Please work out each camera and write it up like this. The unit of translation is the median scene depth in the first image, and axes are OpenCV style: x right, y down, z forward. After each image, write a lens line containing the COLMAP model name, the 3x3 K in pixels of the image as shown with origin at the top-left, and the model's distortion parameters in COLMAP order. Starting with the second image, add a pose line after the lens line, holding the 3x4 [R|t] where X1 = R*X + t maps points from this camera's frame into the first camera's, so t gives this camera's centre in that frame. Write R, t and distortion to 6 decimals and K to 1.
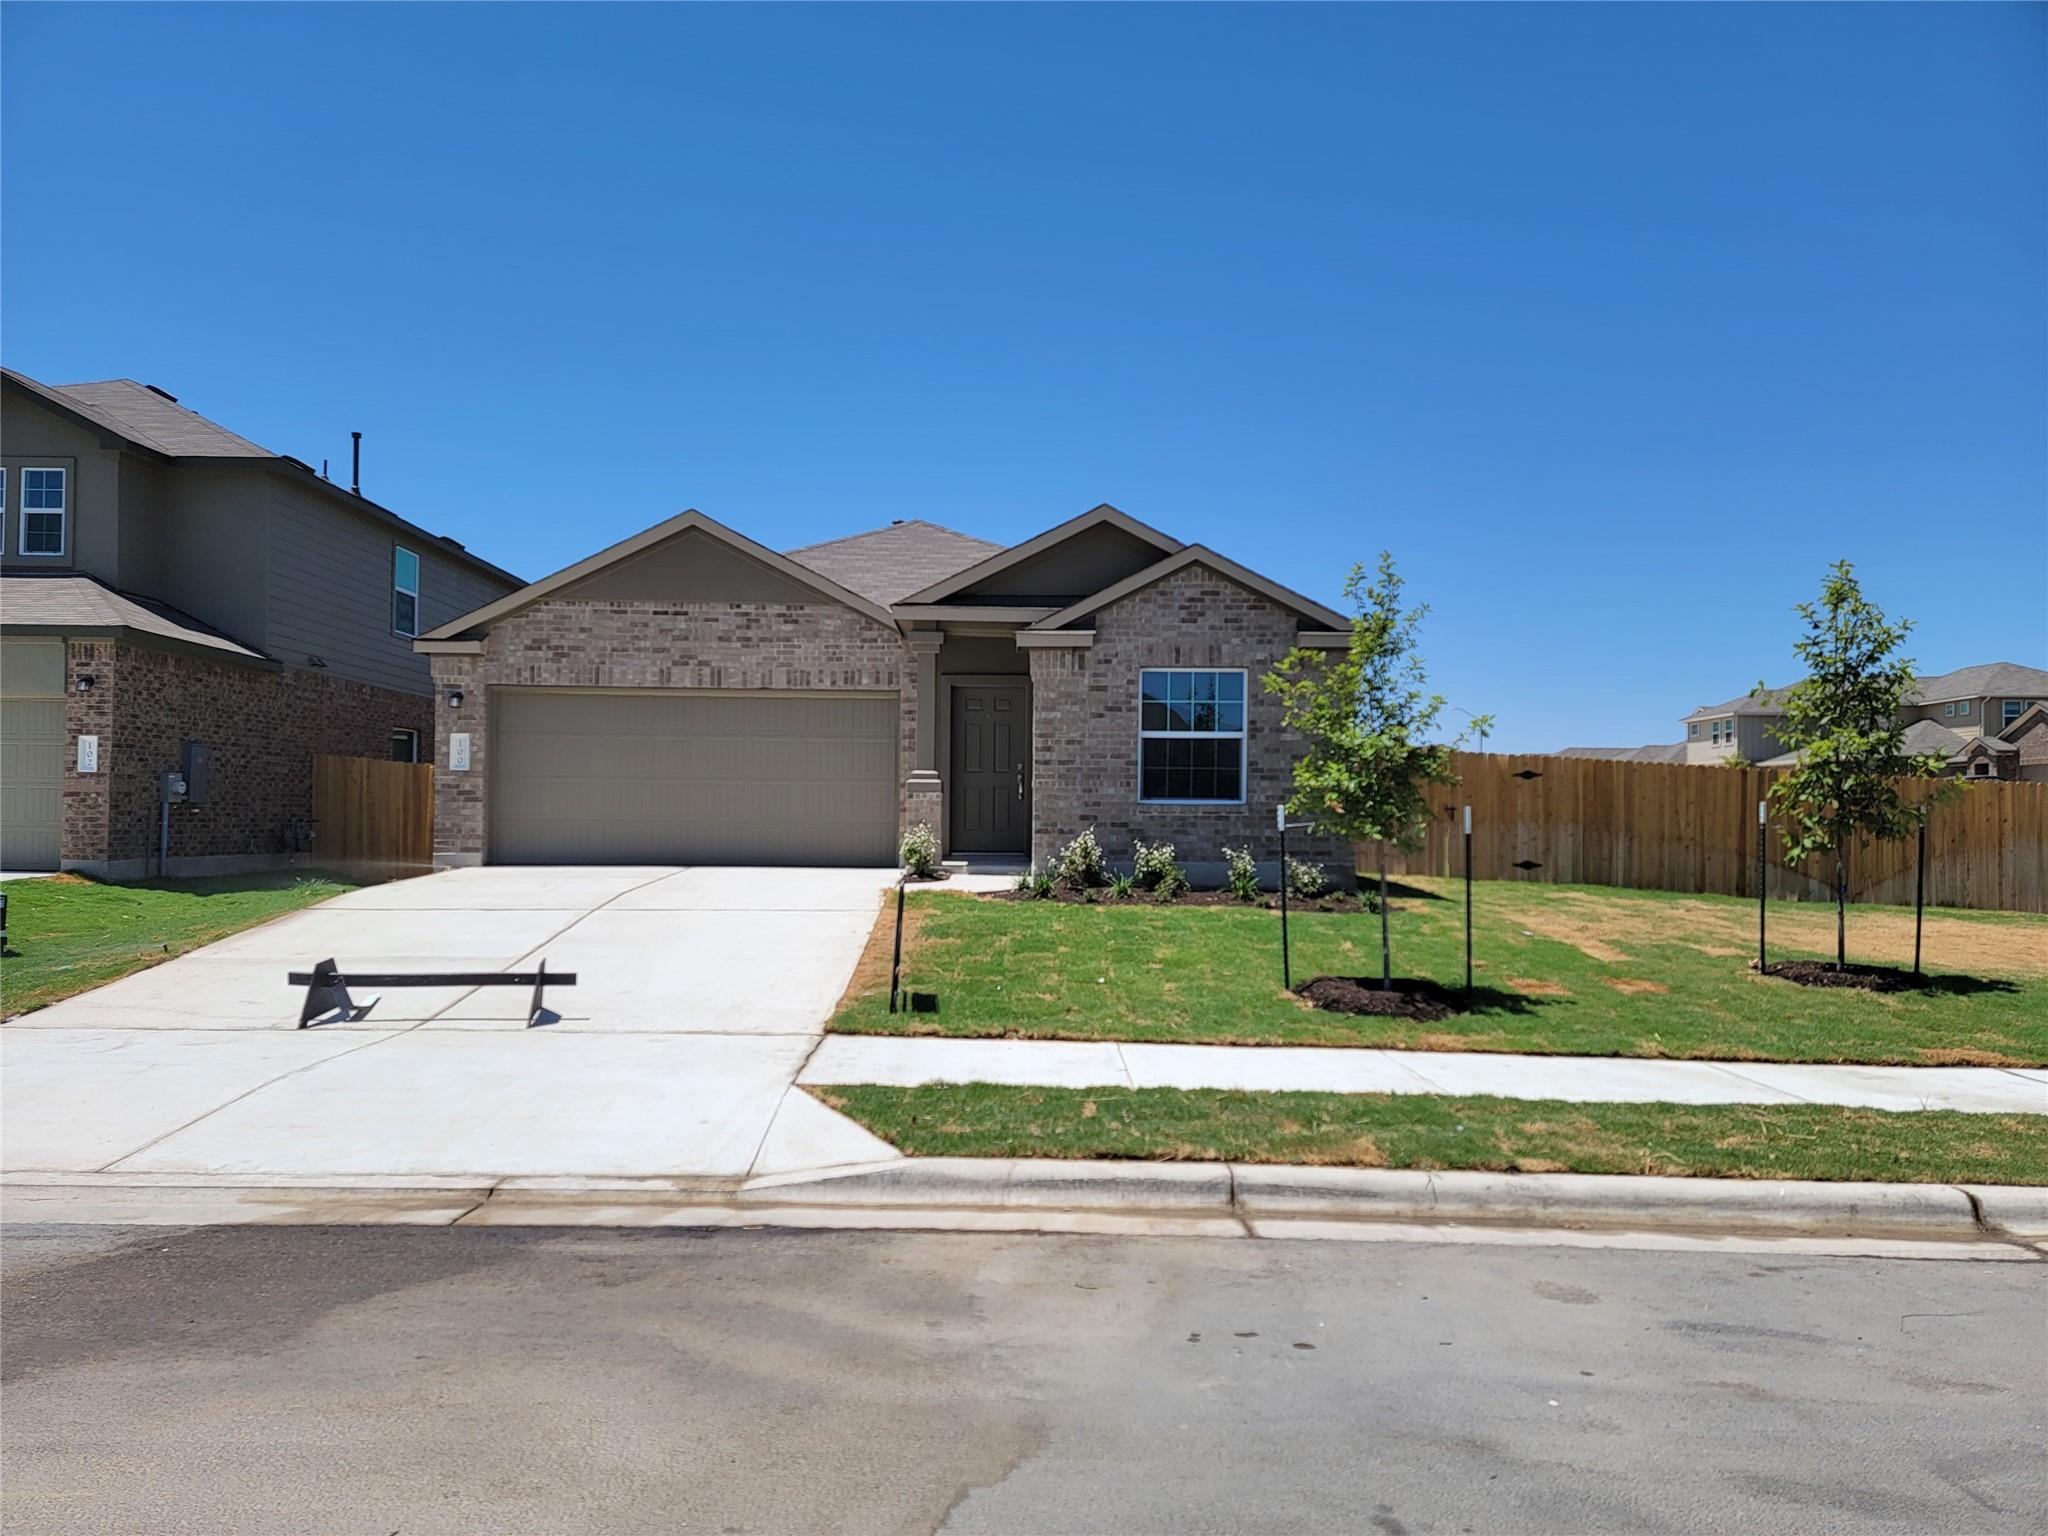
lens RADIAL K [[1413.5, 0, 1040.6], [0, 1413.5, 777.1], [0, 0, 1]] dist [0.061417, -0.050817]
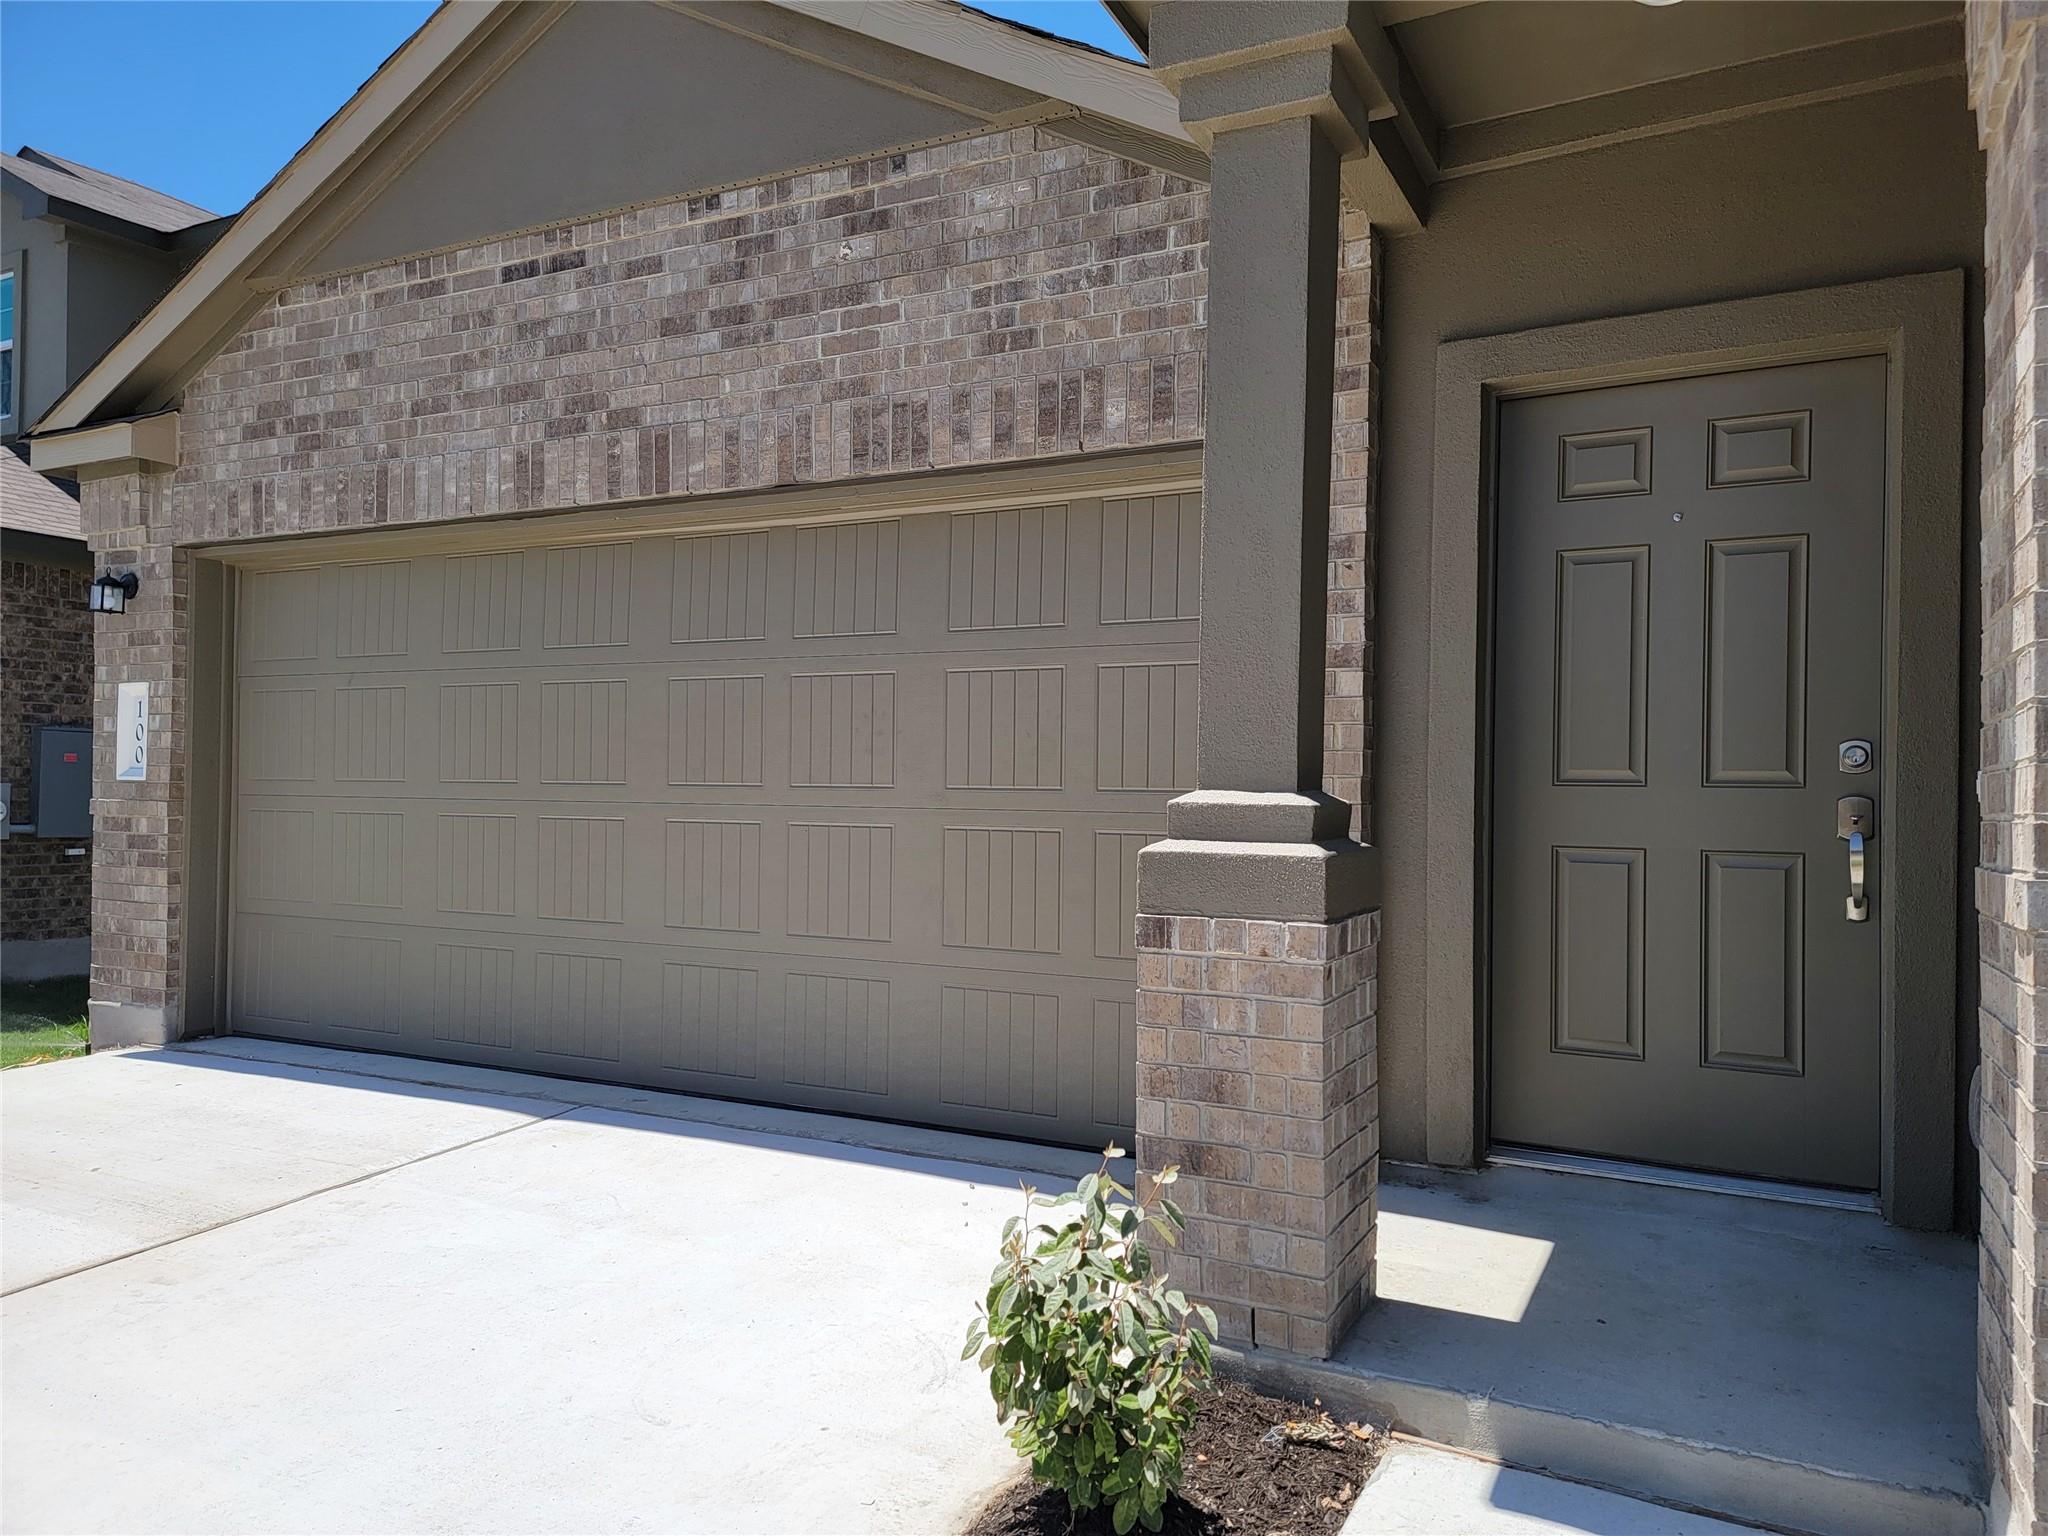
lens RADIAL K [[1413.5, 0, 1040.6], [0, 1413.5, 777.1], [0, 0, 1]] dist [0.061417, -0.050817]
pose [[0.871468, -0.001533, -0.490450, -0.015786], [0.007332, 0.999924, 0.009902, -0.007773], [0.490397, -0.012226, 0.871413, 0.782836]]
